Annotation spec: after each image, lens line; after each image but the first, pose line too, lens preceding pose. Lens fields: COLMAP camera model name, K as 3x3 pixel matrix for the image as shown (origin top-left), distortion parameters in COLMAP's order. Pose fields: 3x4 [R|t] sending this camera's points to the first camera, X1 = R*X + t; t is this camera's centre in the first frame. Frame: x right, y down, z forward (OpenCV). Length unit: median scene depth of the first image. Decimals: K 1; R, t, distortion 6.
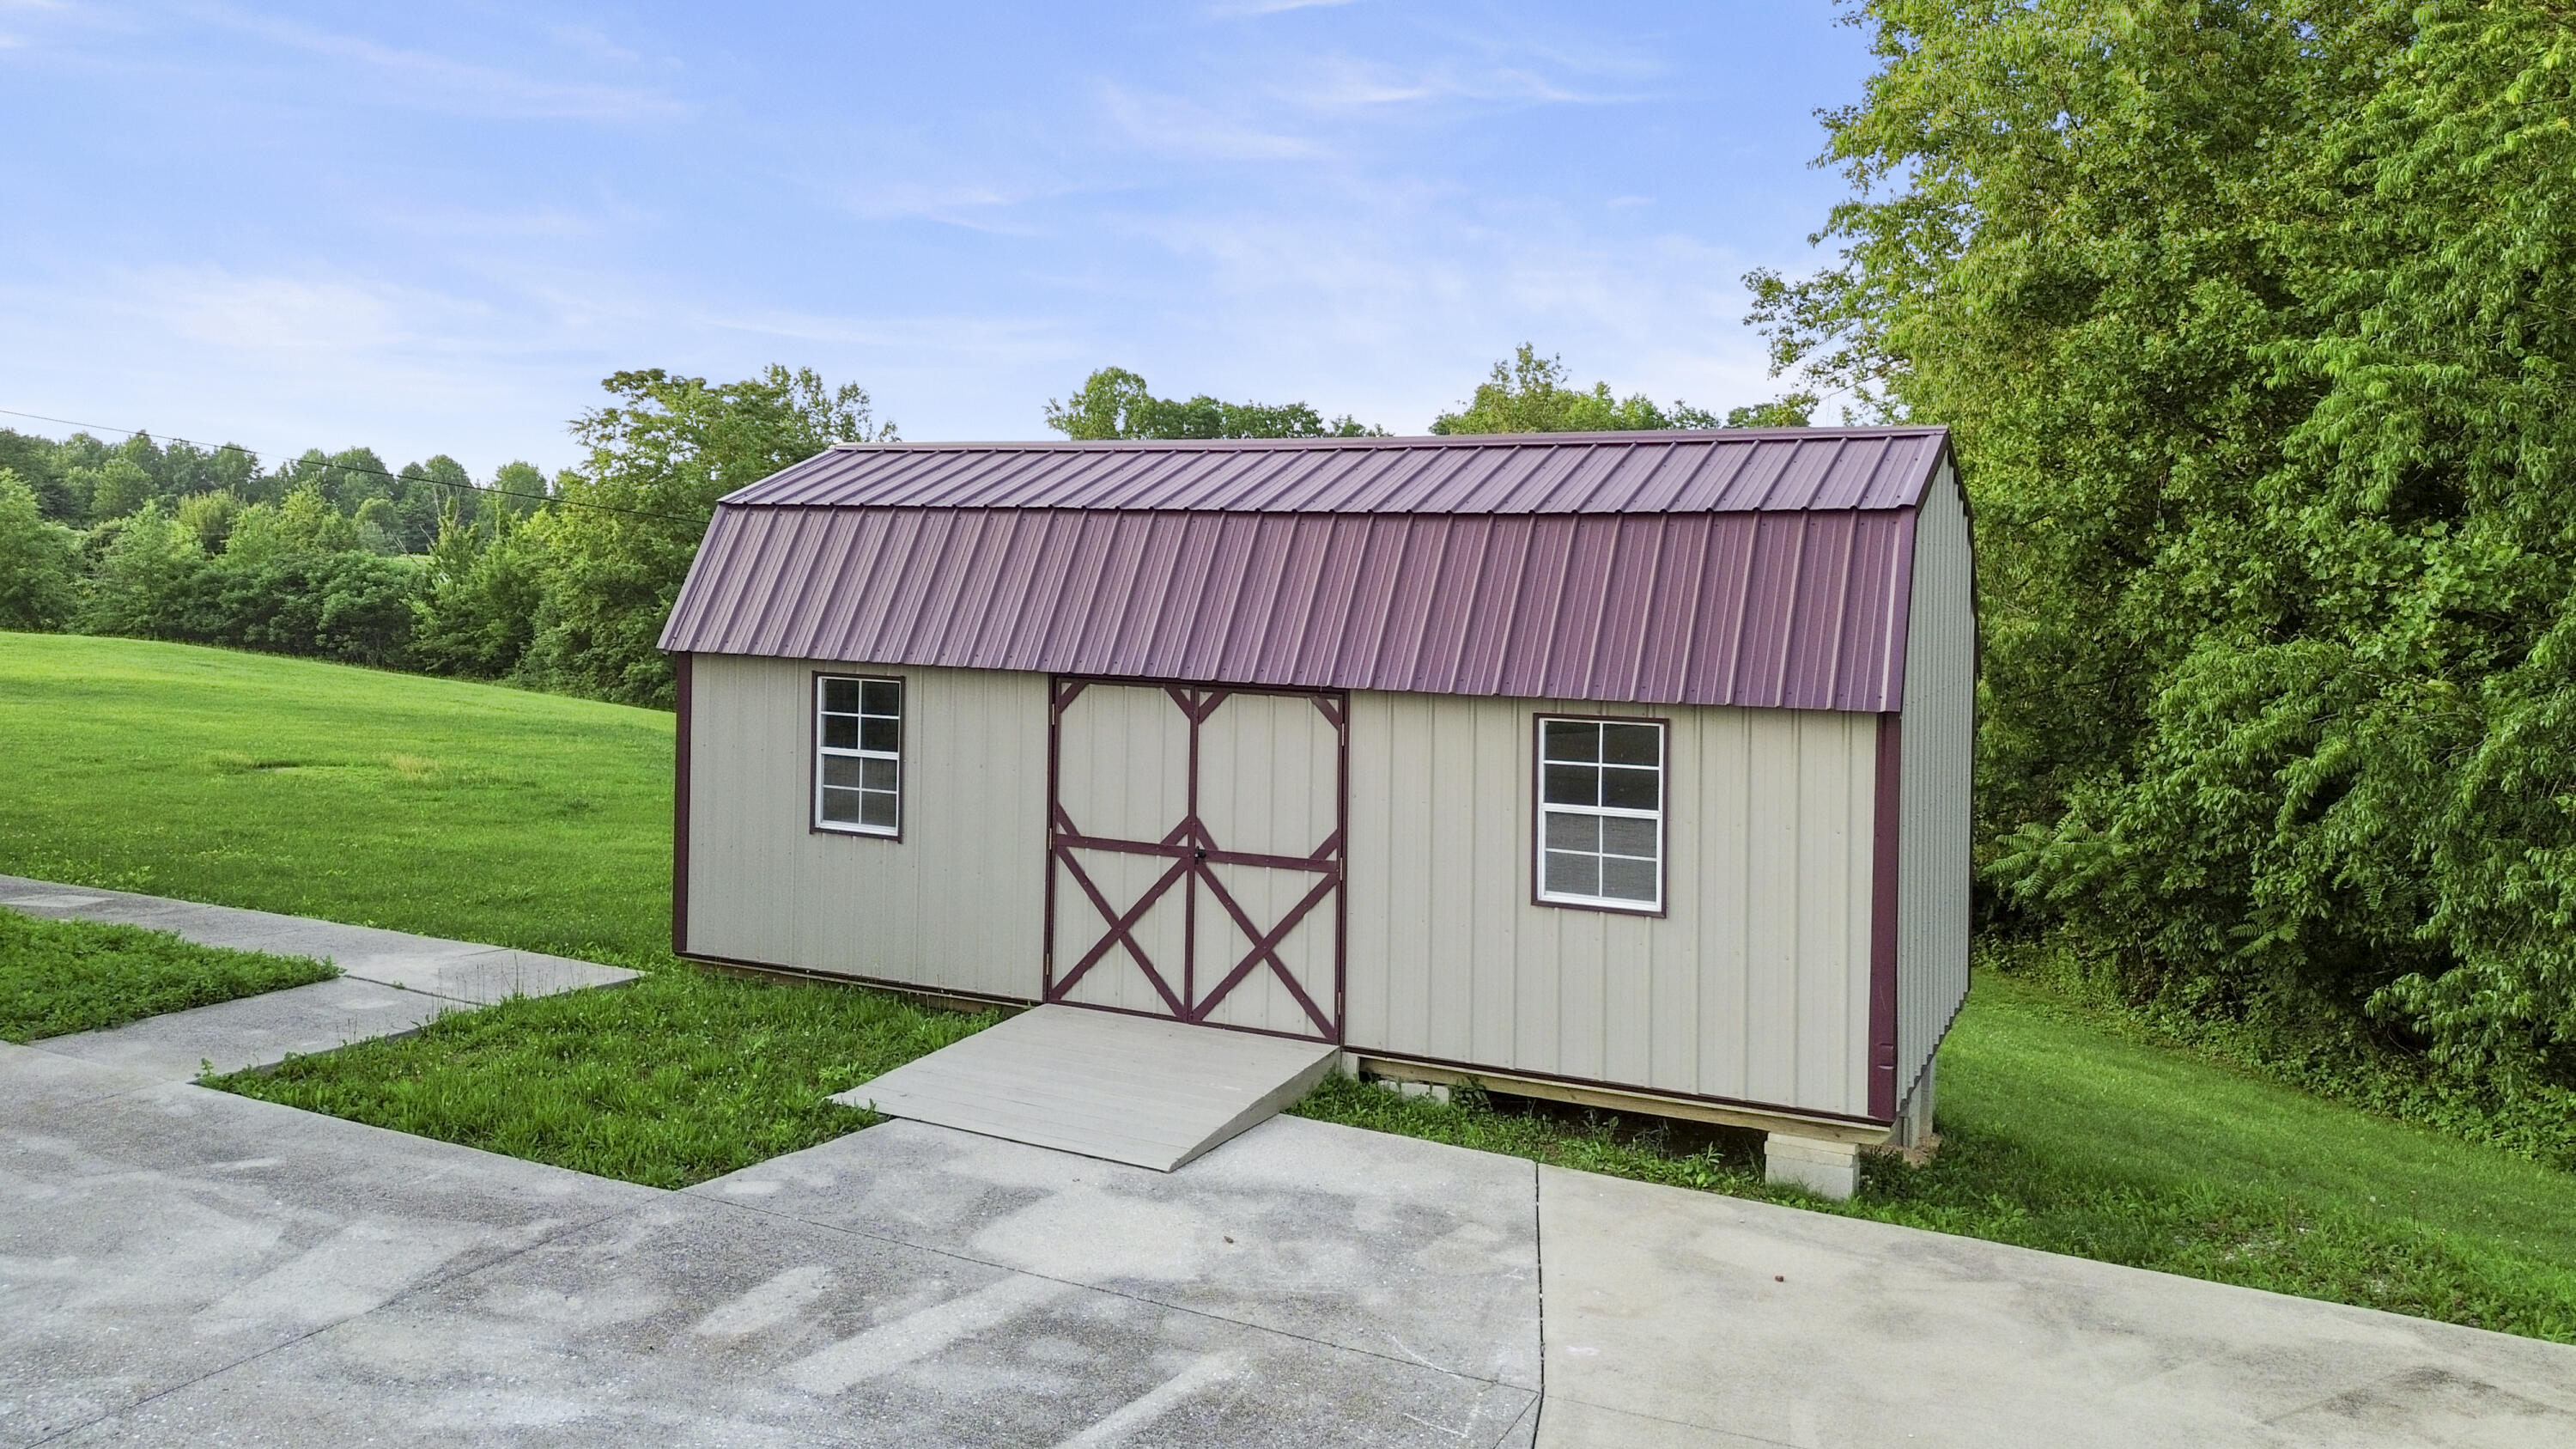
lens RADIAL K [[1858.0, 0, 1244.9], [0, 1858.0, 575.3], [0, 0, 1]] dist [0.075252, -0.001429]
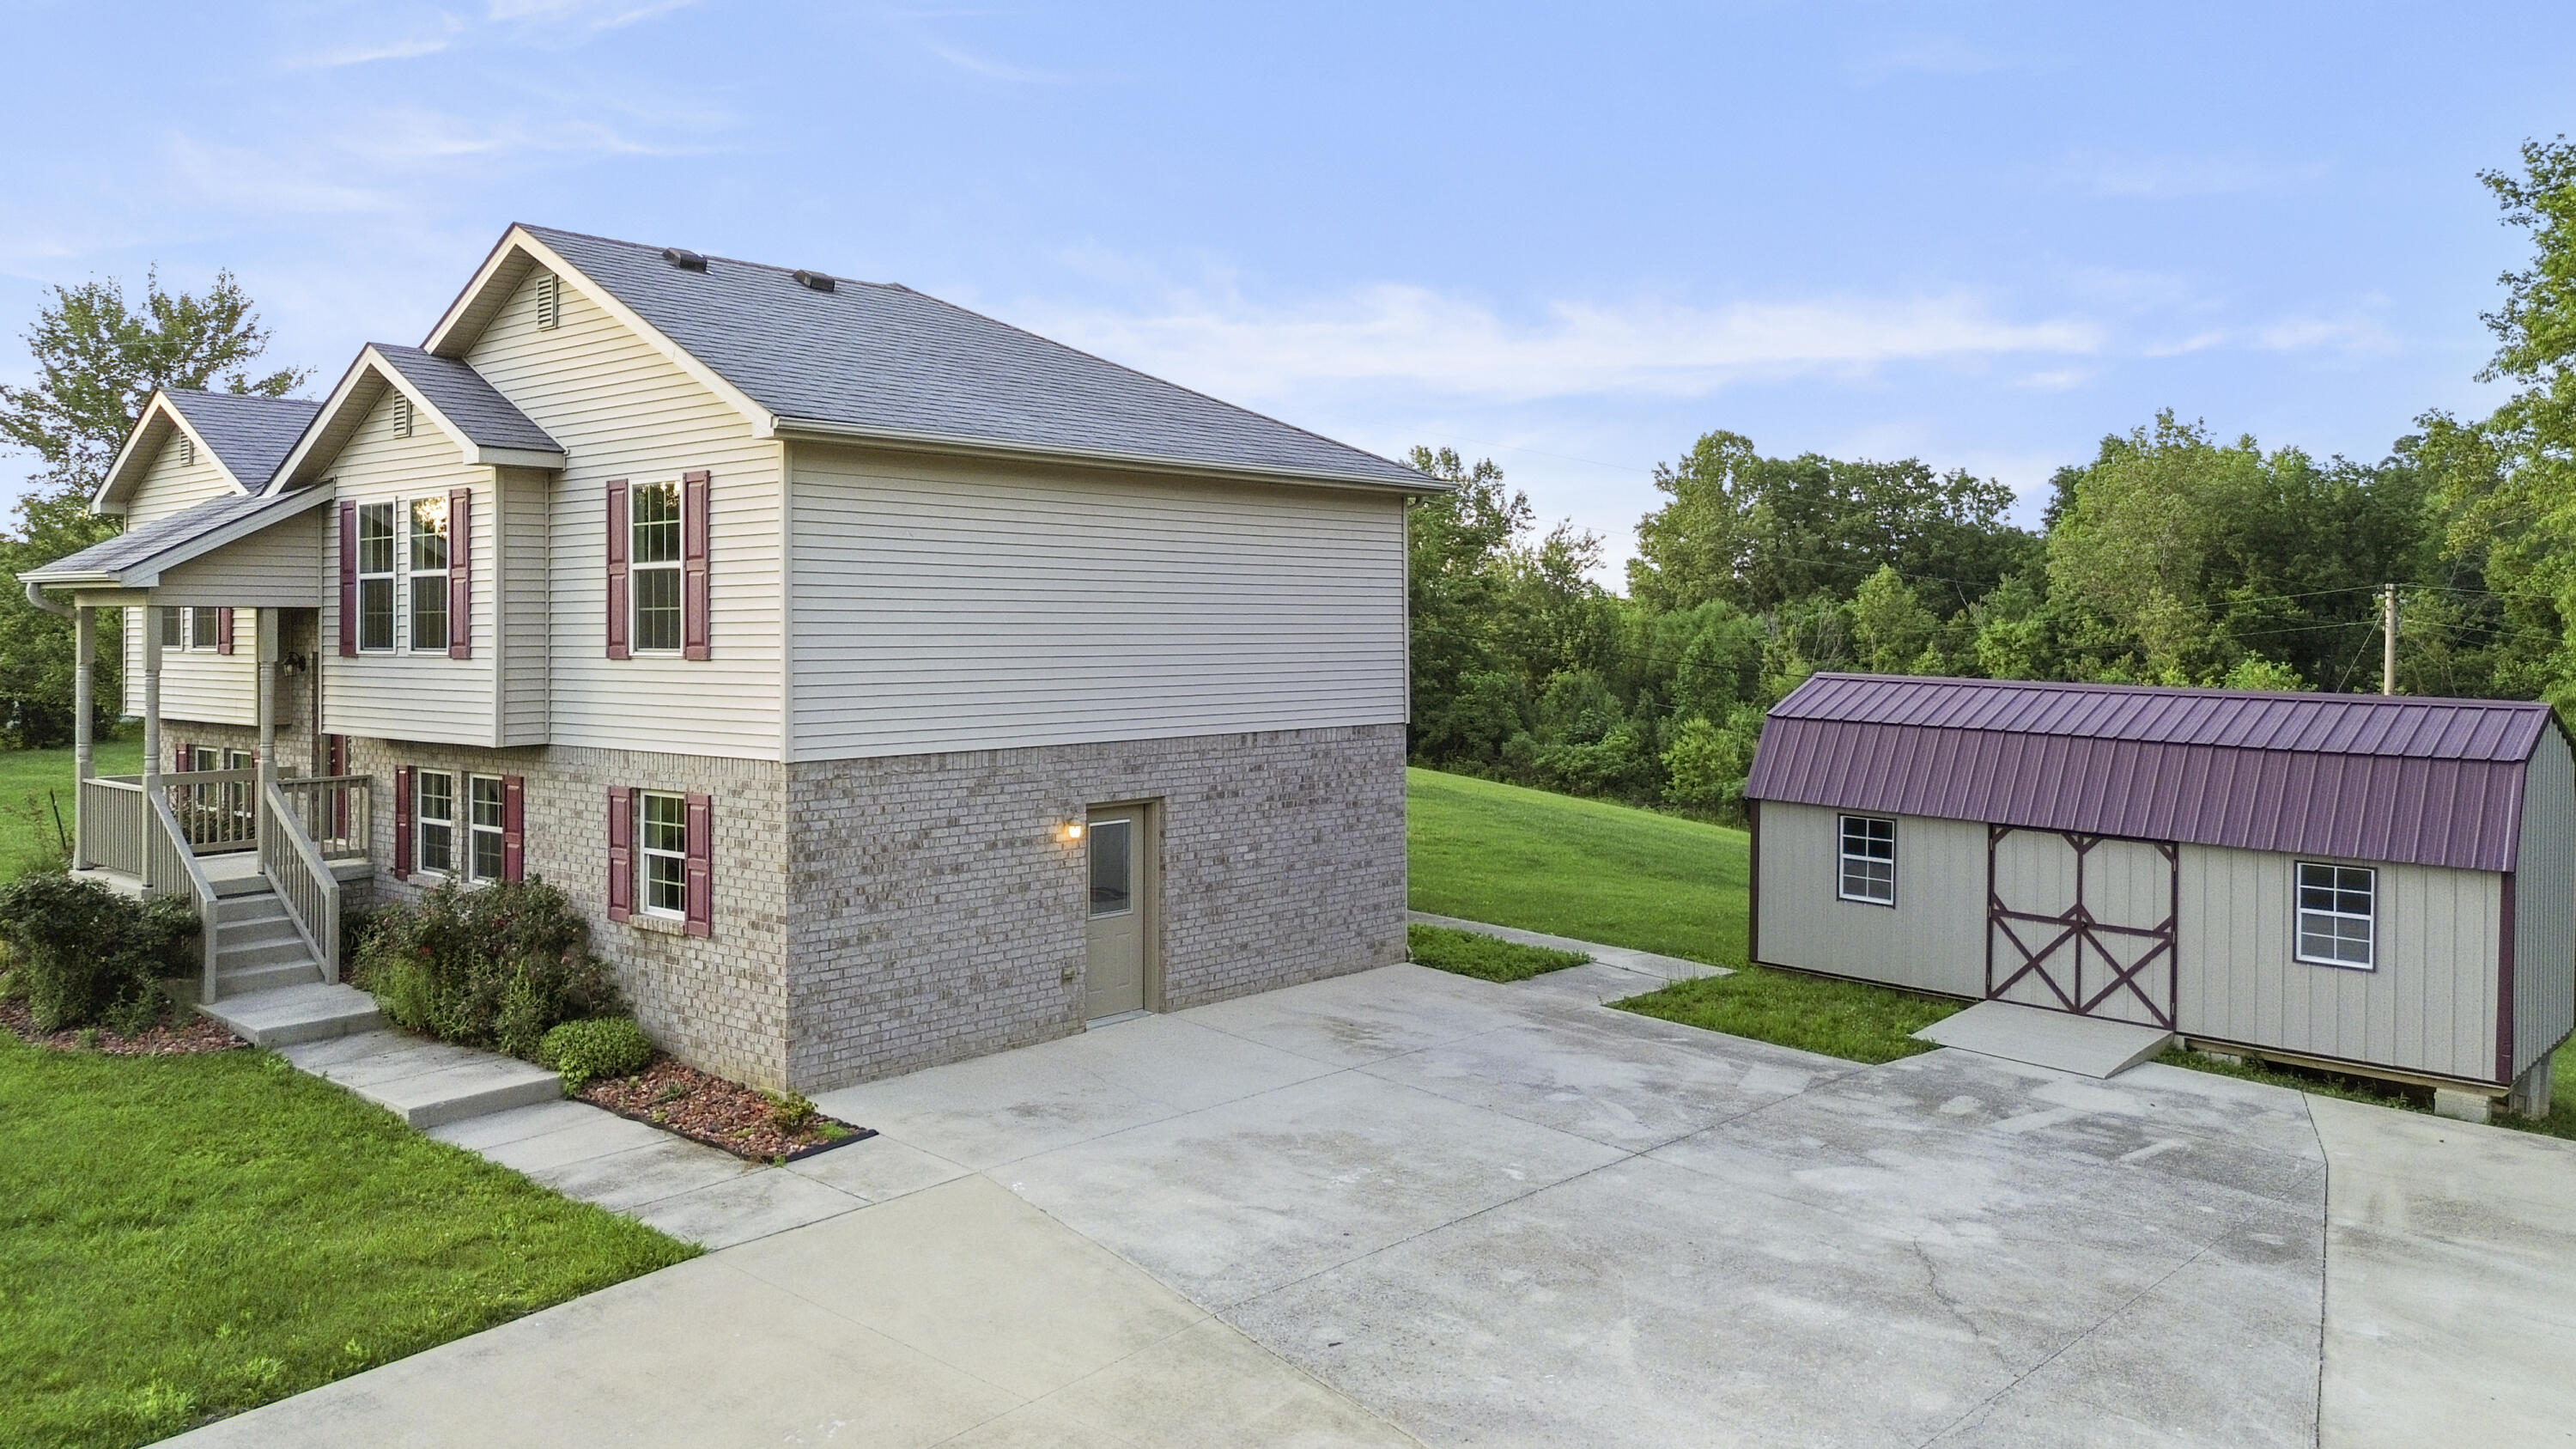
lens RADIAL K [[1835.1, 0, 1283.3], [0, 1835.1, 621.3], [0, 0, 1]] dist [0.036849, -0.004560]
pose [[0.959557, -0.000083, -0.281513, -0.272945], [0.001236, 0.999992, 0.003918, -0.161586], [0.281510, -0.004108, 0.959549, -0.996464]]
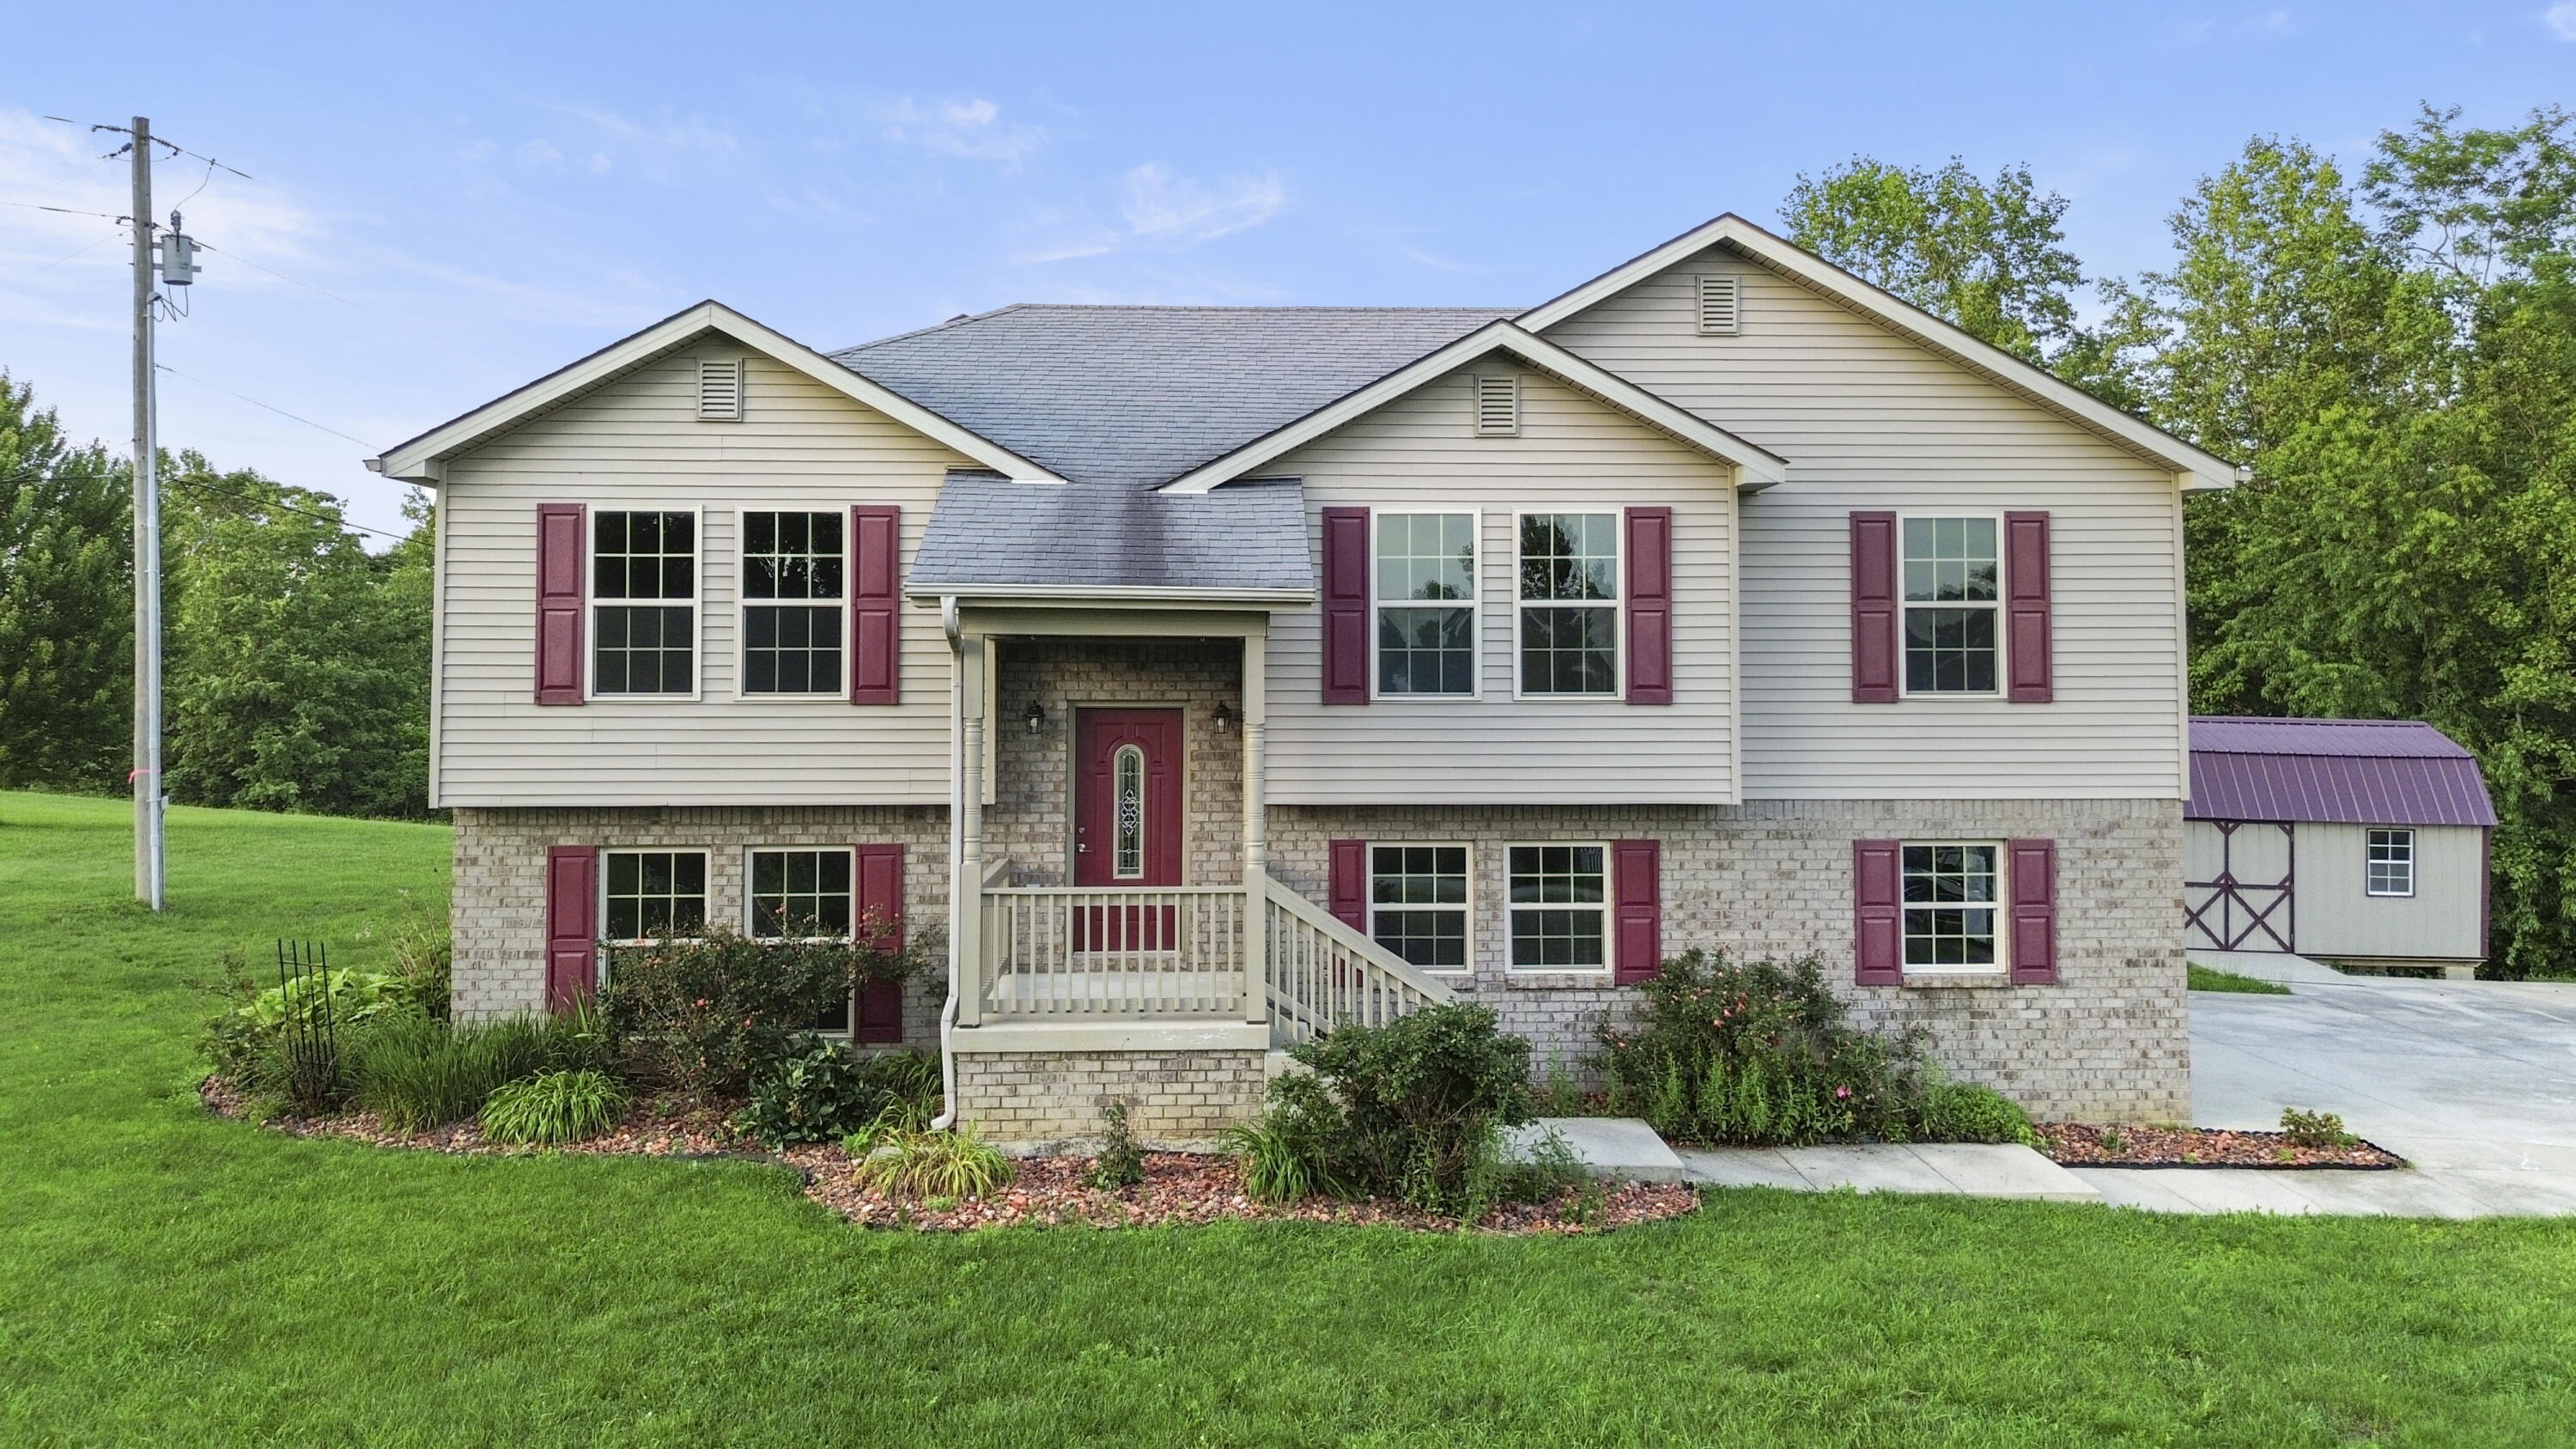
lens RADIAL K [[1854.0, 0, 1291.5], [0, 1854.0, 590.7], [0, 0, 1]] dist [0.008825, 0.002639]
pose [[0.897487, 0.024079, 0.440384, -2.366250], [-0.007526, 0.999199, -0.039298, -0.150849], [-0.440977, 0.031955, 0.896949, -0.766458]]
